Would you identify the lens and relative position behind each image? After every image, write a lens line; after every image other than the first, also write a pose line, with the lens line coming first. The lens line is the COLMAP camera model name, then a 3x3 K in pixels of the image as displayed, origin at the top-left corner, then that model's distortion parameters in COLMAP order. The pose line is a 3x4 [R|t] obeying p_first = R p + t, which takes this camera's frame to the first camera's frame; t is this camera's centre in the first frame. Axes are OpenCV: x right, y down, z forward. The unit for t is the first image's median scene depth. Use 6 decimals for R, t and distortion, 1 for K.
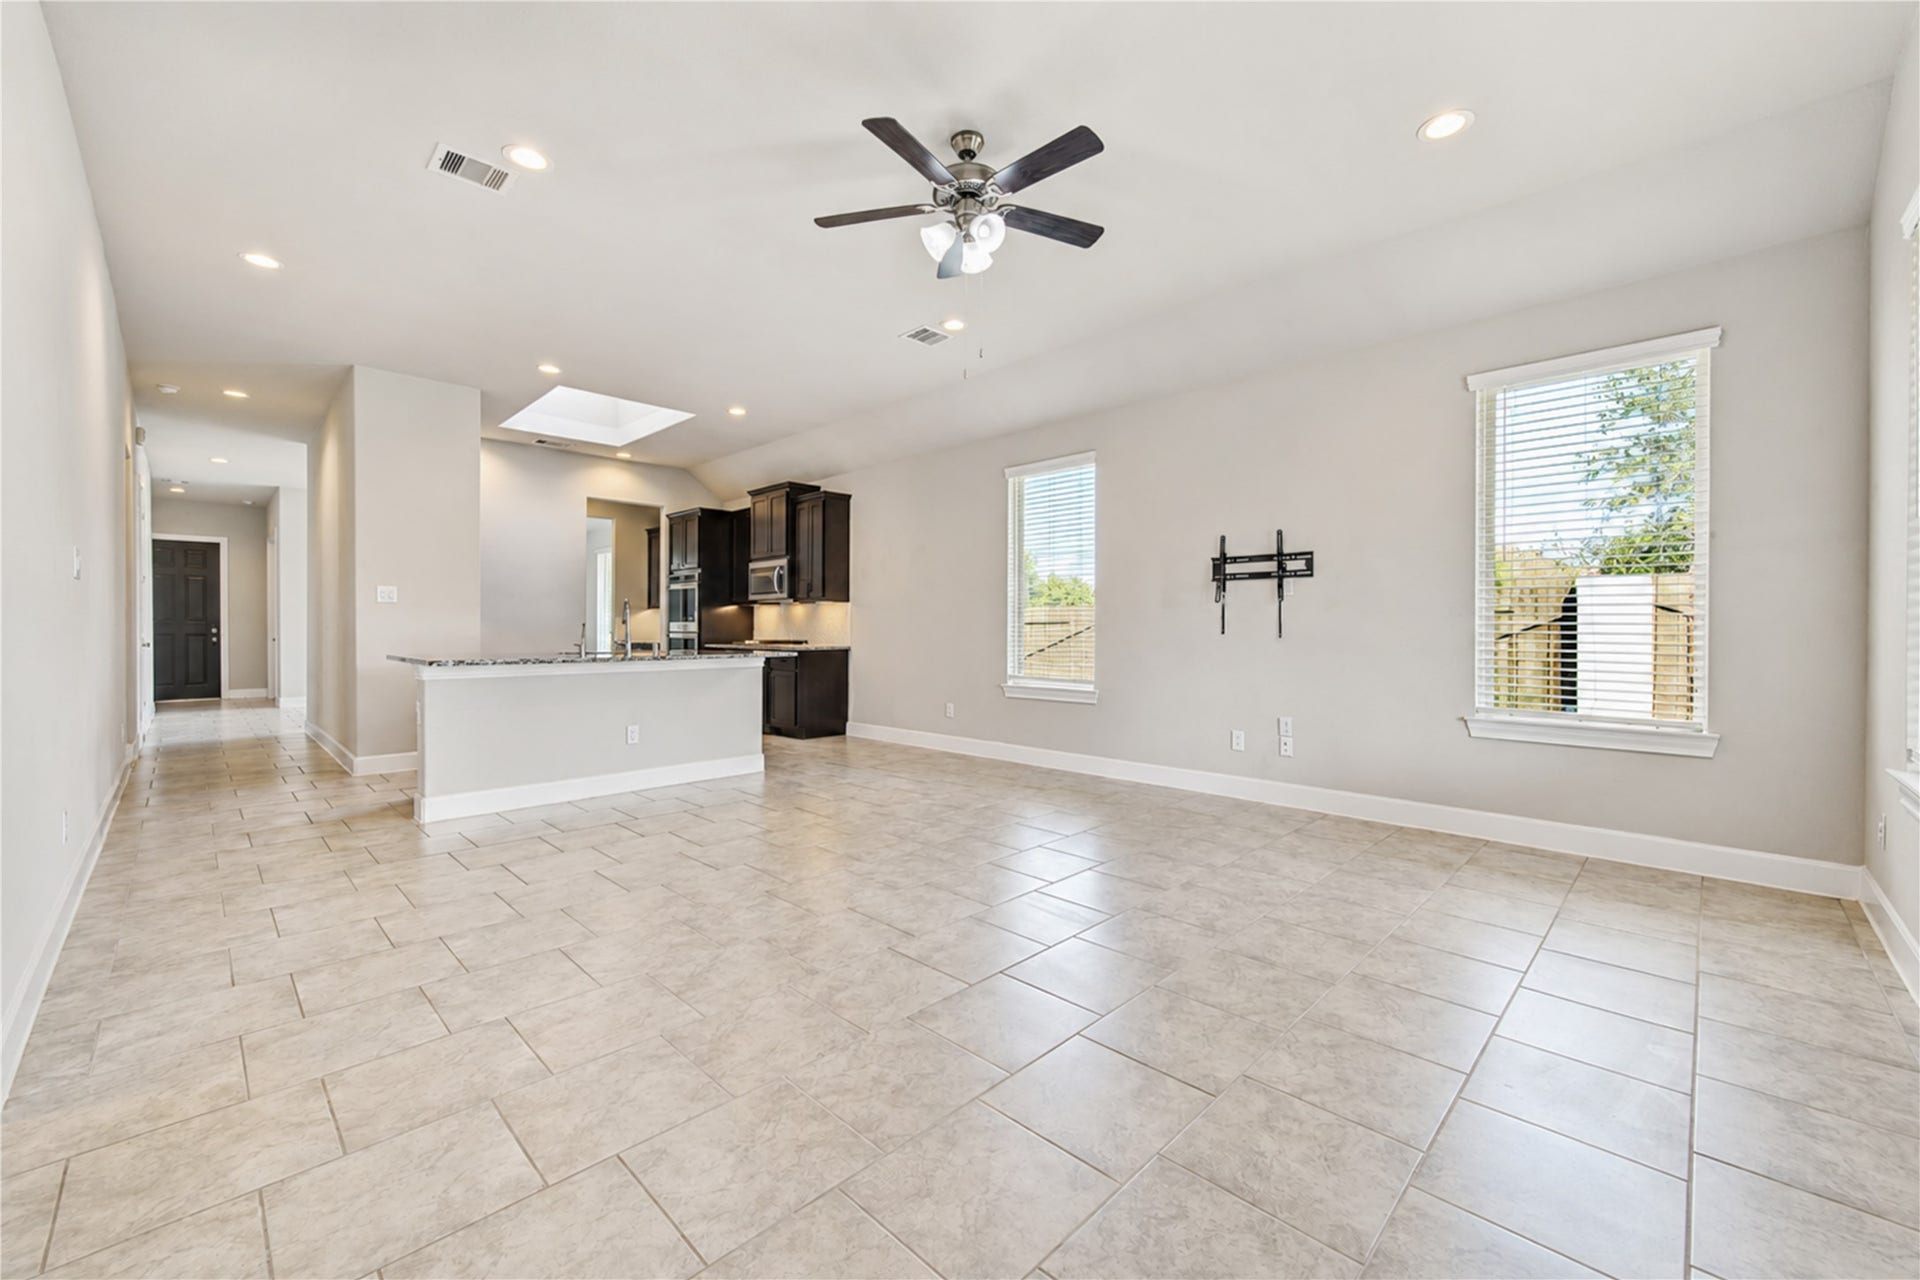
lens RADIAL K [[767.1, 0, 964.1], [0, 767.1, 635.7], [0, 0, 1]] dist [-0.008050, -0.000432]
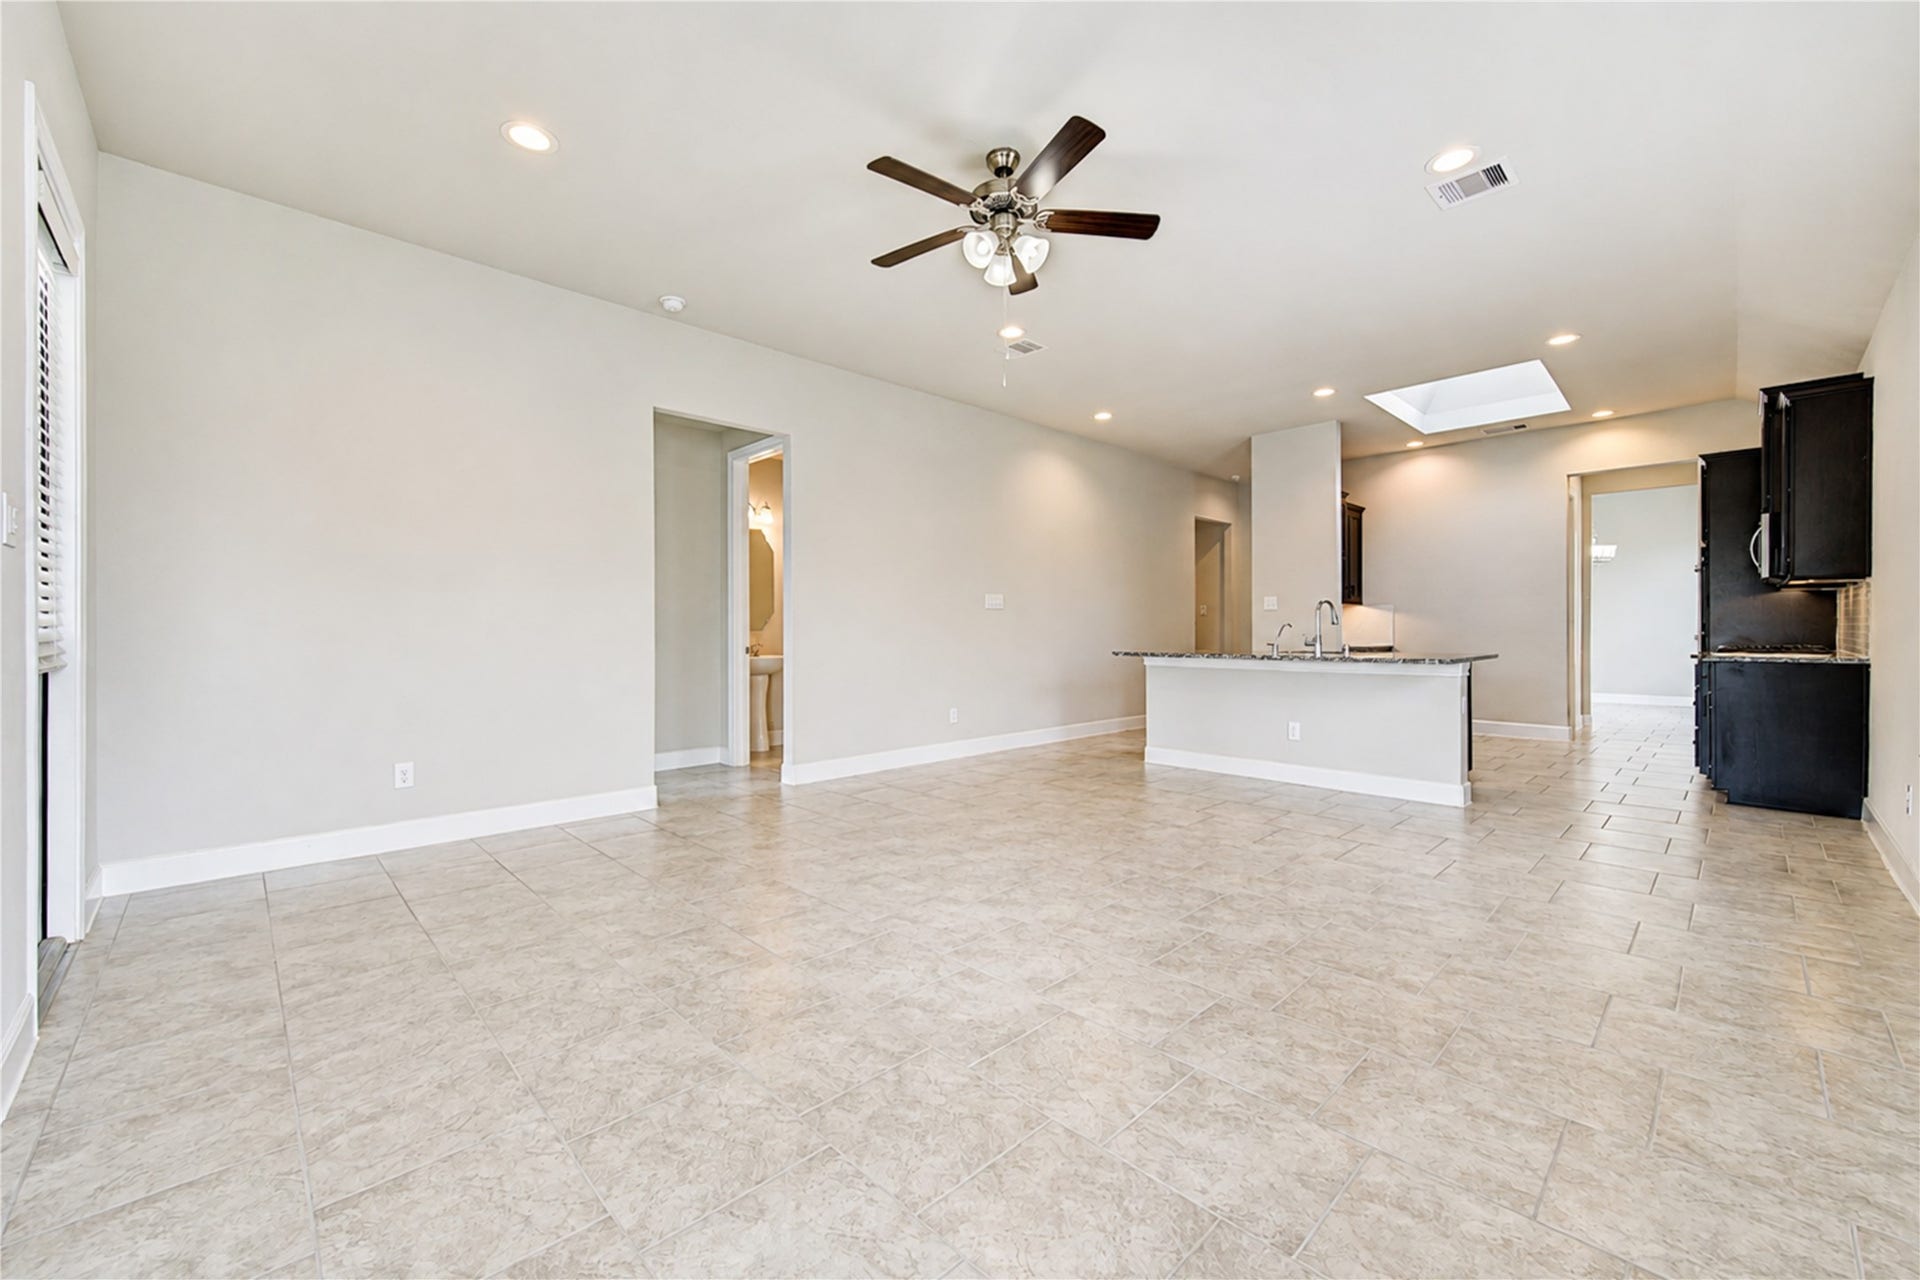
lens RADIAL K [[738.8, 0, 974.0], [0, 738.8, 632.9], [0, 0, 1]] dist [-0.001712, 0.000030]
pose [[-0.008914, 0.000899, -0.999960, 0.699368], [-0.001962, 0.999998, 0.000917, -0.006214], [0.999958, 0.001970, -0.008912, 0.689155]]
